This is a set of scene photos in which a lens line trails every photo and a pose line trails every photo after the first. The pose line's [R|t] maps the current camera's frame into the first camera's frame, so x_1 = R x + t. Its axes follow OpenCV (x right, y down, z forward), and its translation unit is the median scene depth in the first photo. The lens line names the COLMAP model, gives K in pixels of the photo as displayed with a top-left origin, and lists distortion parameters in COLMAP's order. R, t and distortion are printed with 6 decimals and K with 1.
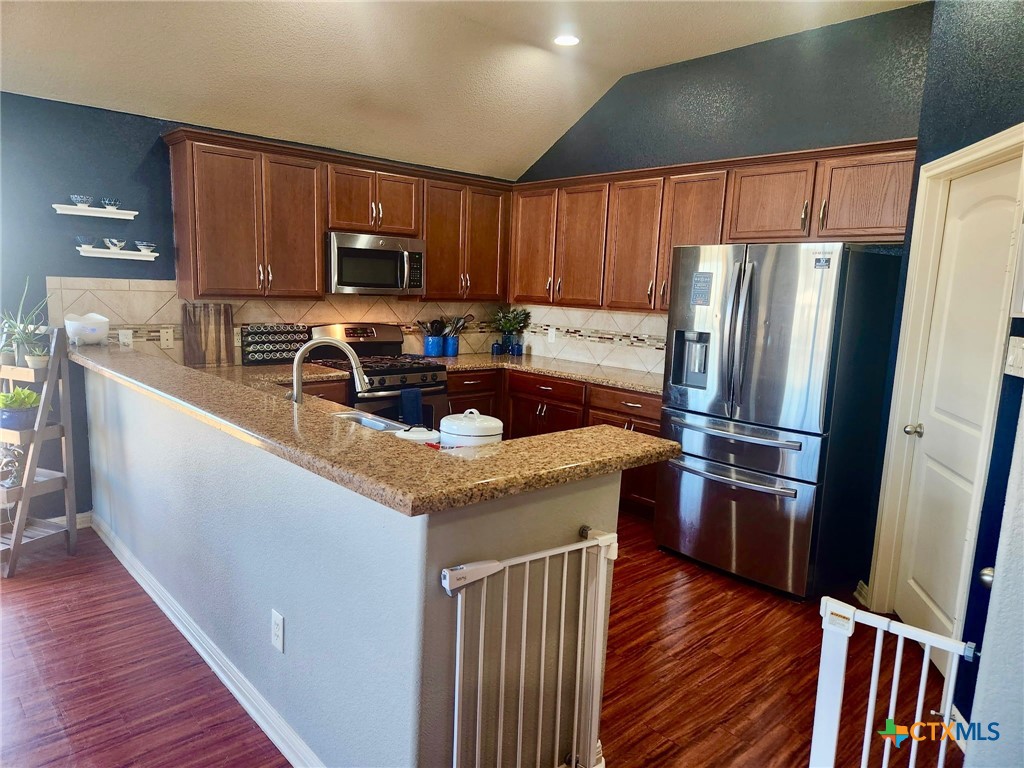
lens RADIAL K [[692.8, 0, 506.2], [0, 692.8, 391.5], [0, 0, 1]] dist [0.070512, -0.063126]
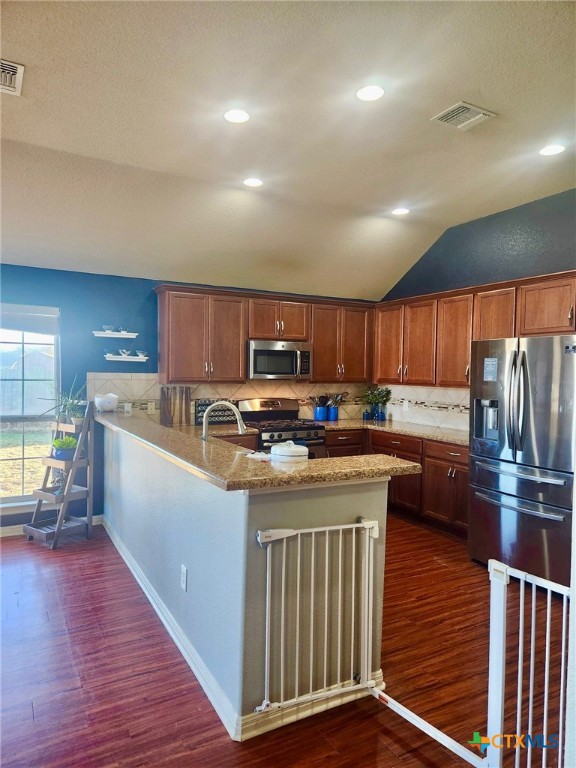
lens RADIAL K [[519.6, 0, 288.0], [0, 519.6, 384.0], [0, 0, 1]] dist [0.070512, -0.063126]
pose [[0.972557, -0.017469, -0.232009, 0.105734], [-0.014032, 0.990958, -0.133433, 0.025166], [0.232242, 0.133027, 0.963518, -0.100835]]
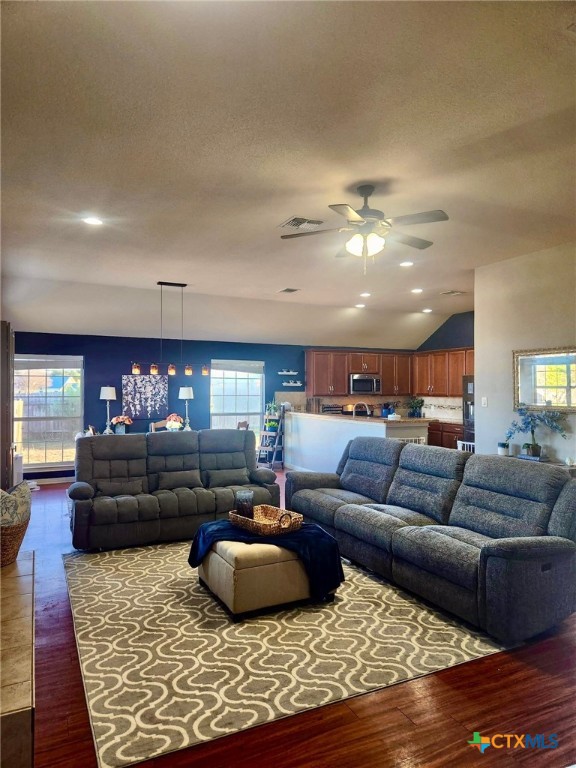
lens RADIAL K [[519.6, 0, 288.0], [0, 519.6, 384.0], [0, 0, 1]] dist [0.070512, -0.063126]
pose [[0.959611, -0.038129, -0.278734, 0.124509], [-0.009573, 0.985774, -0.167802, 0.206228], [0.281167, 0.163693, 0.945595, -1.271643]]
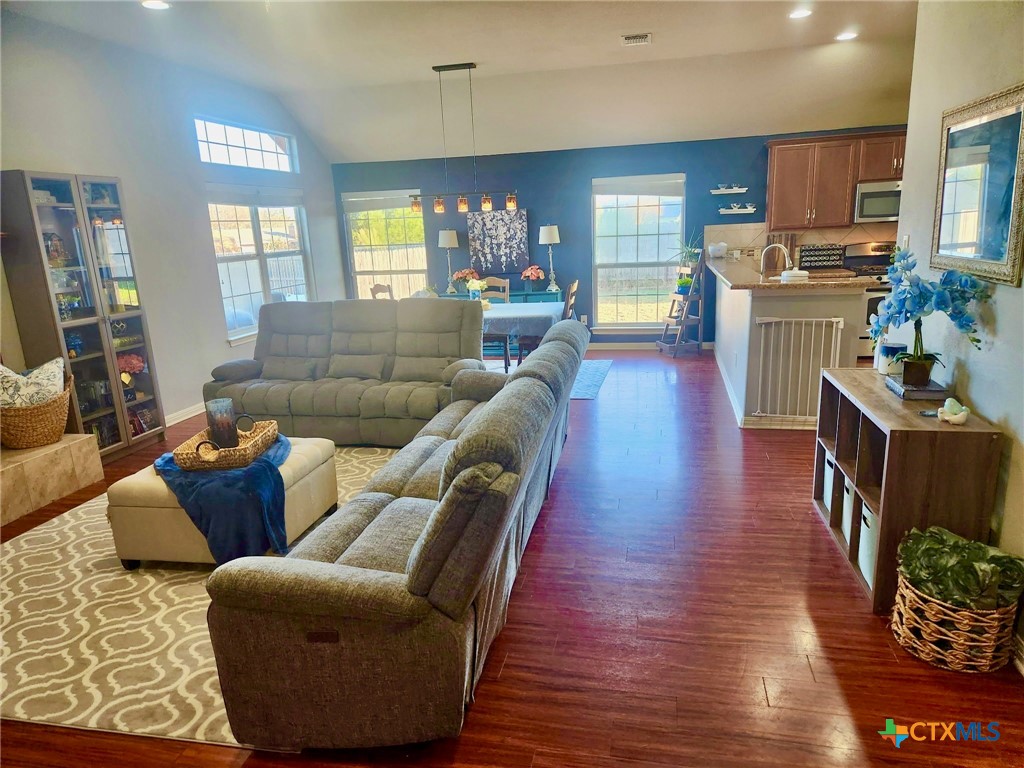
lens RADIAL K [[692.8, 0, 506.2], [0, 692.8, 391.5], [0, 0, 1]] dist [0.070512, -0.063126]
pose [[0.574550, 0.127989, -0.808401, 0.665114], [-0.062069, 0.991667, 0.112891, 0.113993], [0.816113, -0.014684, 0.577706, -0.613376]]
